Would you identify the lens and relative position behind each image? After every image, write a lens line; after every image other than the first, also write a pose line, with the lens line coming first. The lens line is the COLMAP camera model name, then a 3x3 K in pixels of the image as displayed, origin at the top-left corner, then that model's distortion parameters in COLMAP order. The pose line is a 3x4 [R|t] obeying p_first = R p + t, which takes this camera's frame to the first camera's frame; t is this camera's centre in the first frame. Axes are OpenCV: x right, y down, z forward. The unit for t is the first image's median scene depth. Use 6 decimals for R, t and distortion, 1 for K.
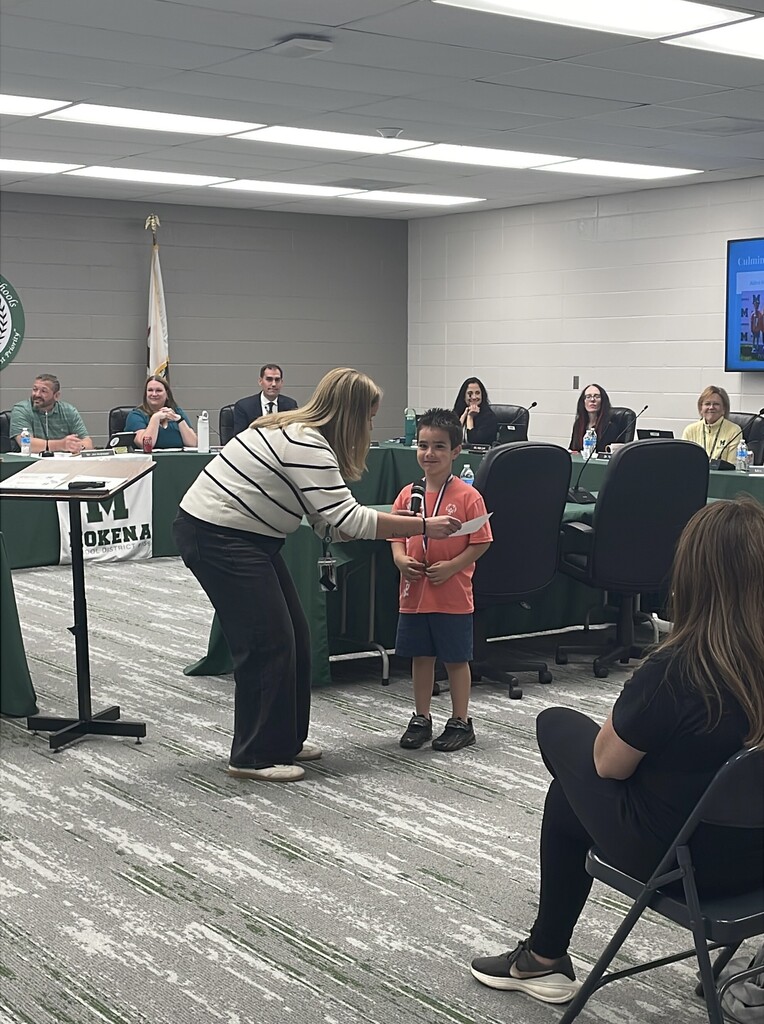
lens RADIAL K [[1547.6, 0, 382.0], [0, 1547.6, 512.0], [0, 0, 1]] dist [0.149091, -0.100443]
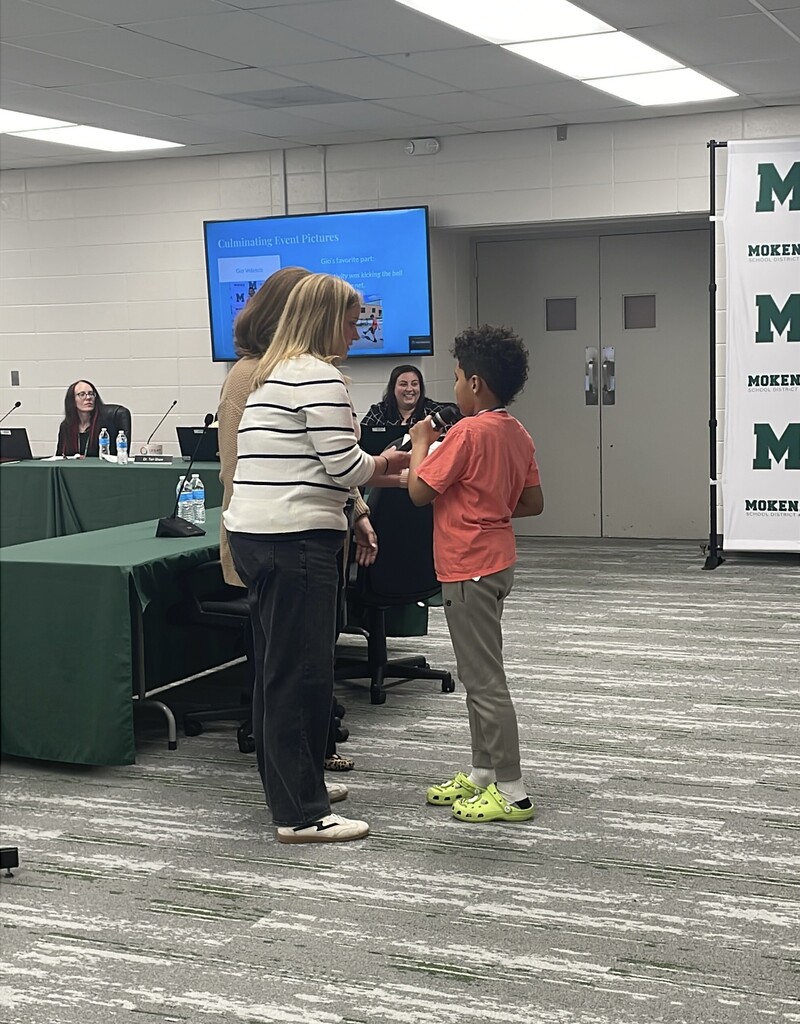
lens RADIAL K [[1625.7, 0, 400.0], [0, 1625.7, 512.0], [0, 0, 1]] dist [0.077210, 0.060779]
pose [[0.867491, -0.078597, 0.491204, -0.343620], [0.079357, 0.996659, 0.019326, -0.022596], [-0.491082, 0.022215, 0.870830, 0.214403]]
